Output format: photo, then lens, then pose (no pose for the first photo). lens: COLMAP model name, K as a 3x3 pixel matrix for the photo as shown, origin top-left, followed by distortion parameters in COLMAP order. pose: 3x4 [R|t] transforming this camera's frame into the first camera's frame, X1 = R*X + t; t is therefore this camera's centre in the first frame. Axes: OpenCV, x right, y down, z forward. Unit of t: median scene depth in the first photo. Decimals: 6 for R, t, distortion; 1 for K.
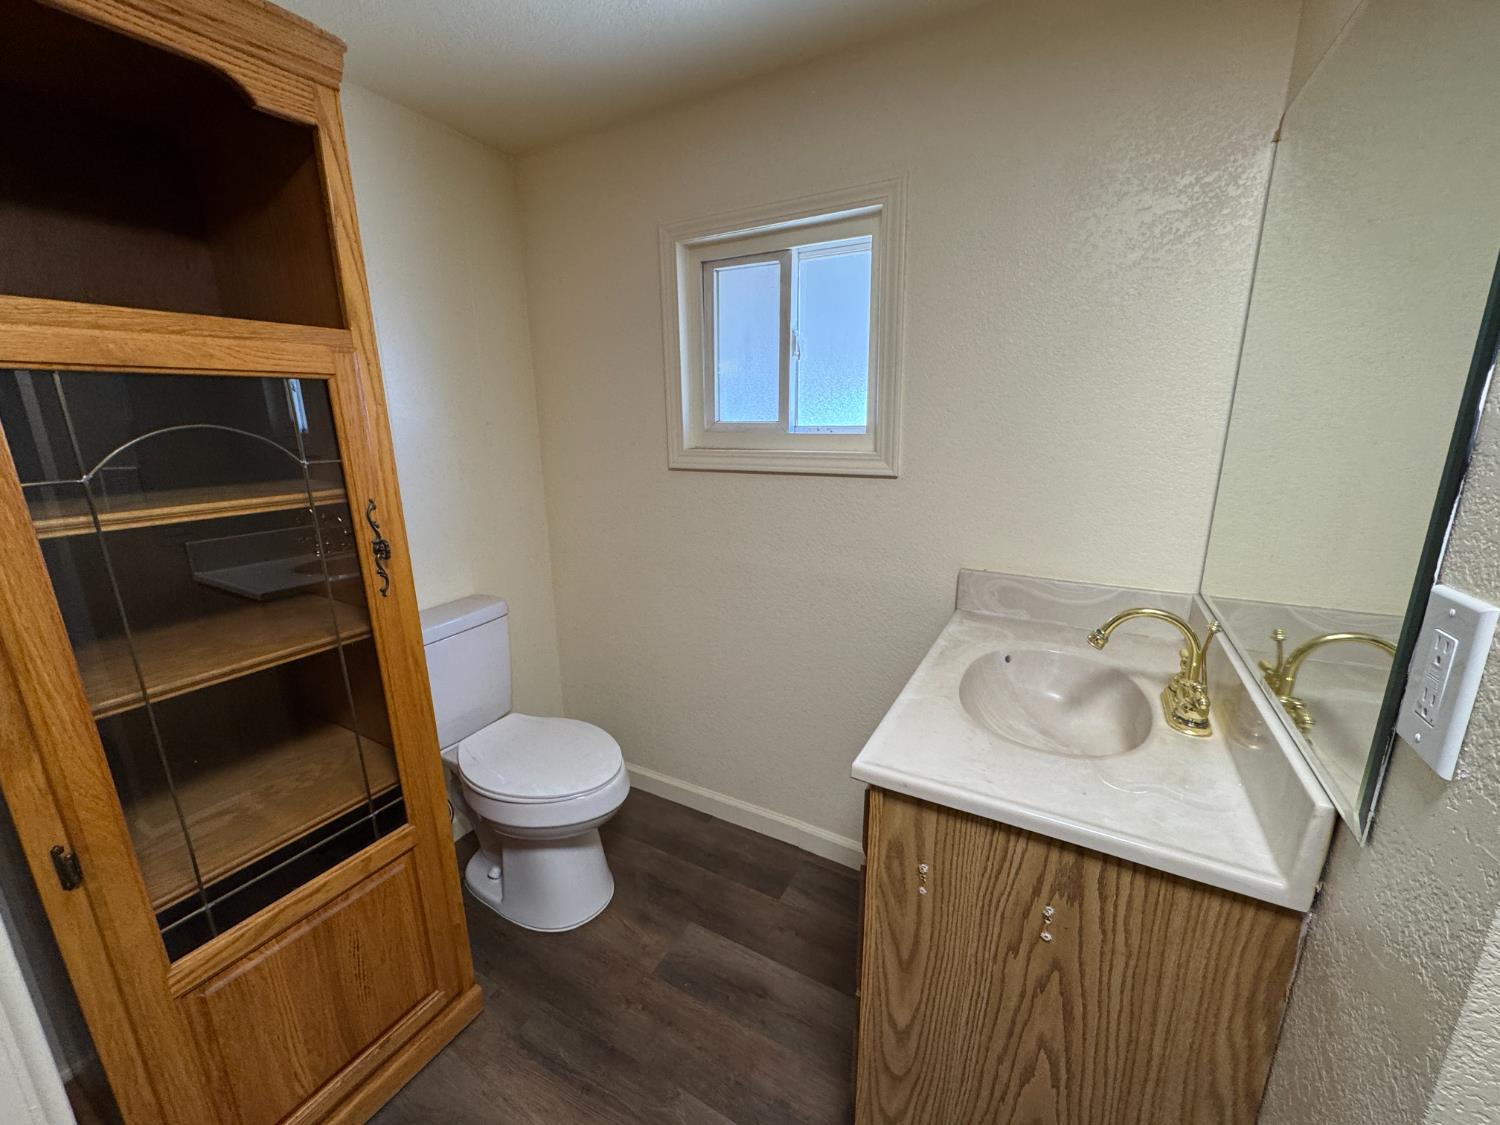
lens RADIAL K [[596.4, 0, 749.6], [0, 596.4, 562.0], [0, 0, 1]] dist [-0.002743, 0.000341]
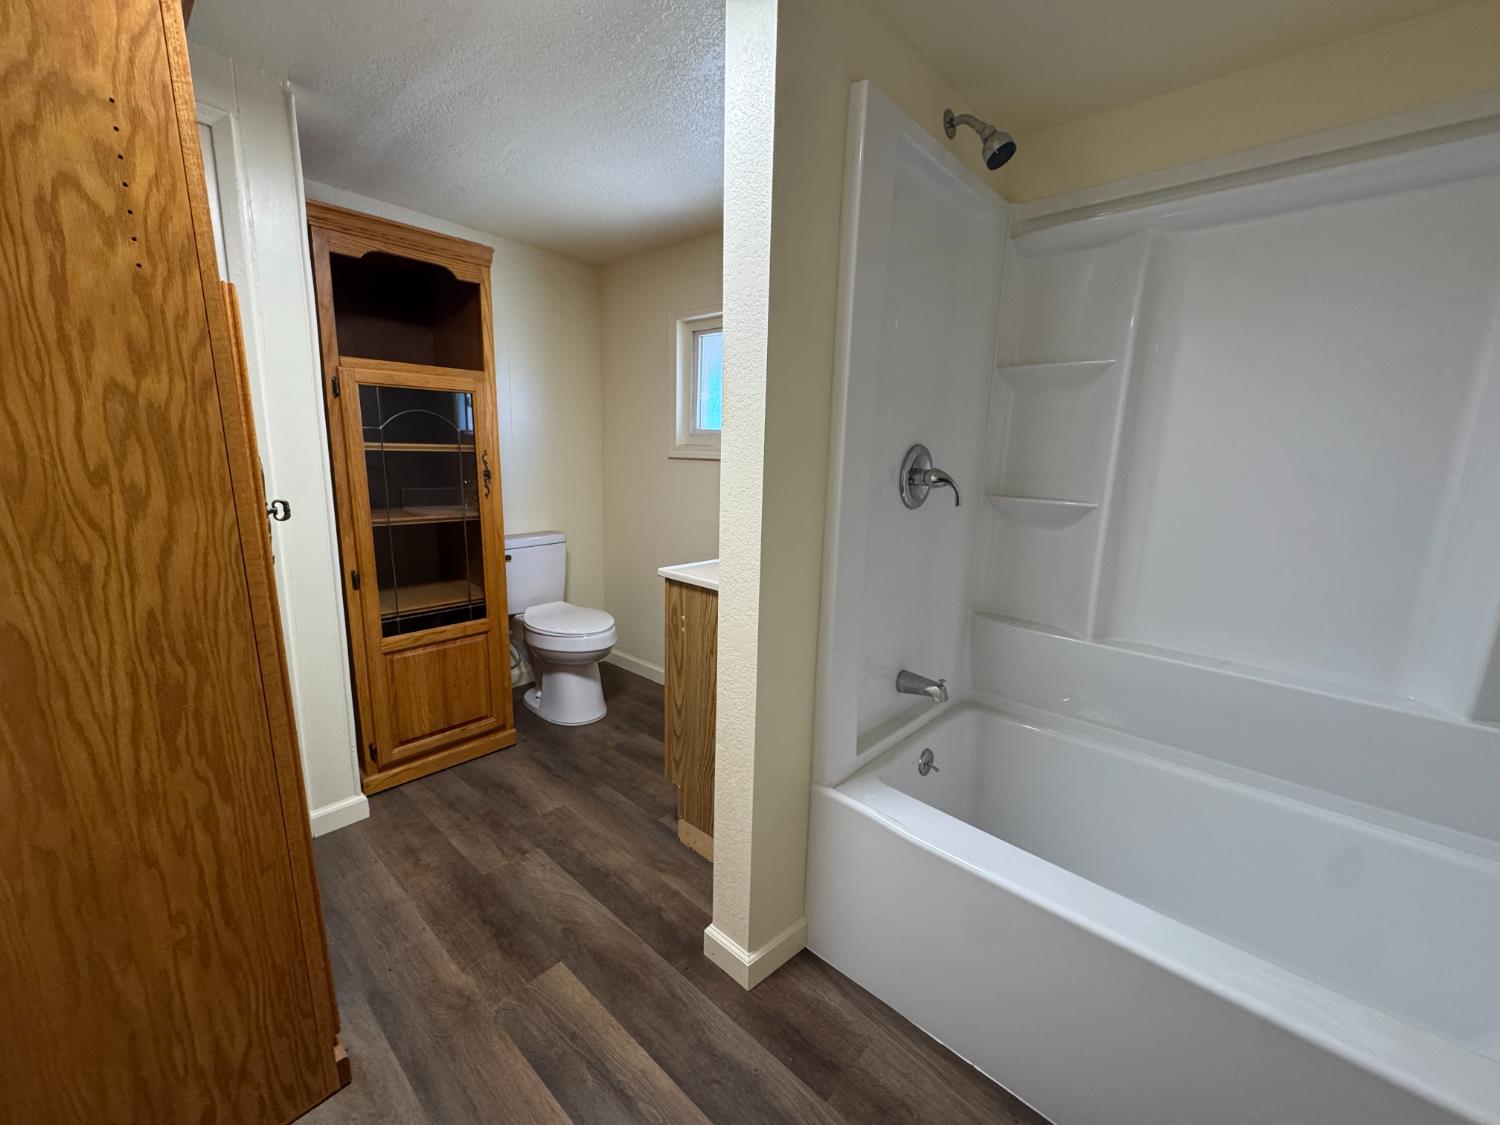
lens RADIAL K [[596.4, 0, 749.0], [0, 596.4, 562.4], [0, 0, 1]] dist [-0.002743, 0.000341]
pose [[0.974364, 0.077670, -0.211143, 0.747535], [-0.089395, 0.994908, -0.046550, 0.302882], [0.206452, 0.064232, 0.976346, -0.837527]]
